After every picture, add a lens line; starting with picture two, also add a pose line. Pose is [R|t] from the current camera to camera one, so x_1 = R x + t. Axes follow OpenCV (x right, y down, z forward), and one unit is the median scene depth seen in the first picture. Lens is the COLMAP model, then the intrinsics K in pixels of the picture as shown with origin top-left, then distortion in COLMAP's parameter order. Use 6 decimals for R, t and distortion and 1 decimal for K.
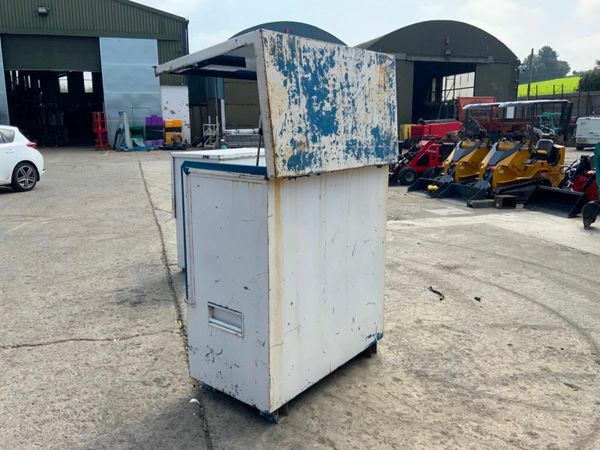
lens RADIAL K [[498.8, 0, 299.3], [0, 498.8, 219.9], [0, 0, 1]] dist [0.054485, -0.108509]
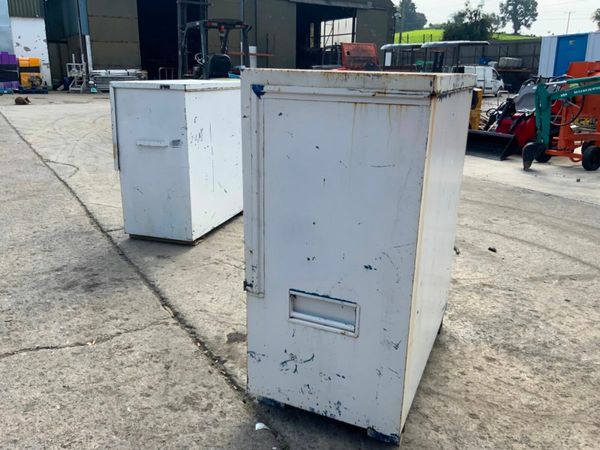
lens RADIAL K [[498.8, 0, 300.3], [0, 498.8, 224.8], [0, 0, 1]] dist [0.054485, -0.108509]
pose [[0.967660, -0.054071, 0.246394, -0.235151], [0.026977, 0.993337, 0.112041, 0.001296], [-0.250810, -0.101771, 0.962672, 0.251148]]
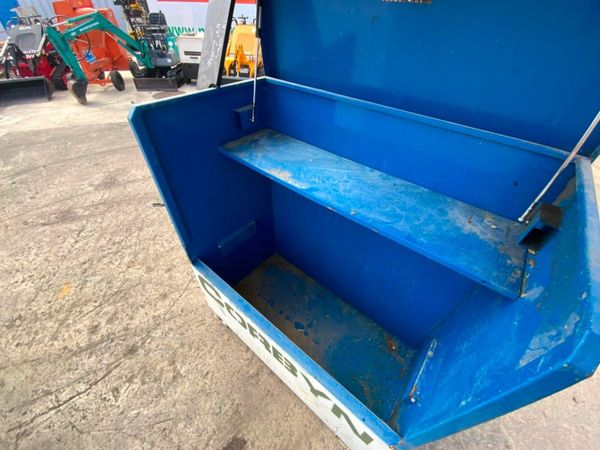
lens RADIAL K [[246.1, 0, 301.0], [0, 246.1, 224.2], [0, 0, 1]] dist [-0.004287, -0.004029]
pose [[0.018180, -0.673927, 0.738574, -0.192220], [0.162432, 0.730874, 0.662903, -0.168186], [-0.986552, 0.107916, 0.122755, 0.773649]]
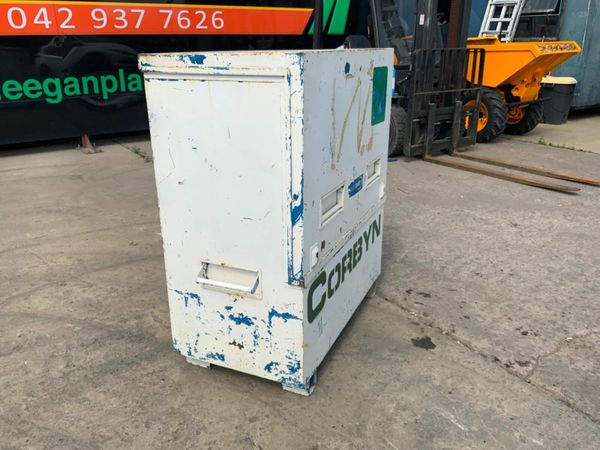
lens RADIAL K [[498.8, 0, 302.4], [0, 498.8, 227.7], [0, 0, 1]] dist [0.054485, -0.108509]
pose [[-0.966335, 0.096274, -0.238595, 0.130891], [-0.041132, 0.857617, 0.512641, -0.219465], [0.253977, 0.505197, -0.824786, 1.341656]]
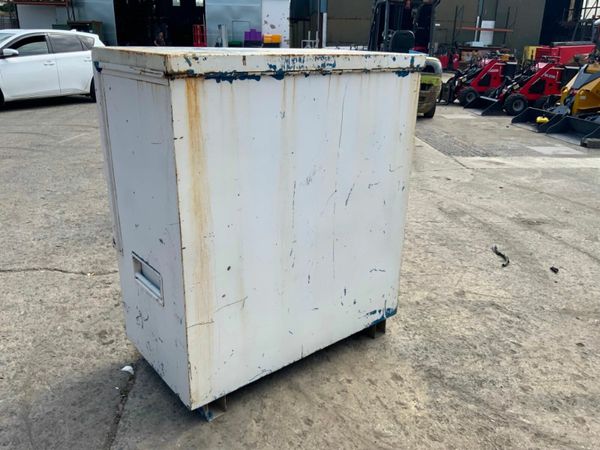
lens RADIAL K [[498.8, 0, 299.9], [0, 498.8, 227.4], [0, 0, 1]] dist [0.054485, -0.108509]
pose [[0.977060, 0.094246, -0.190976, 0.140419], [-0.062390, 0.984076, 0.166440, -0.007086], [0.203621, -0.150707, 0.967381, 0.239266]]
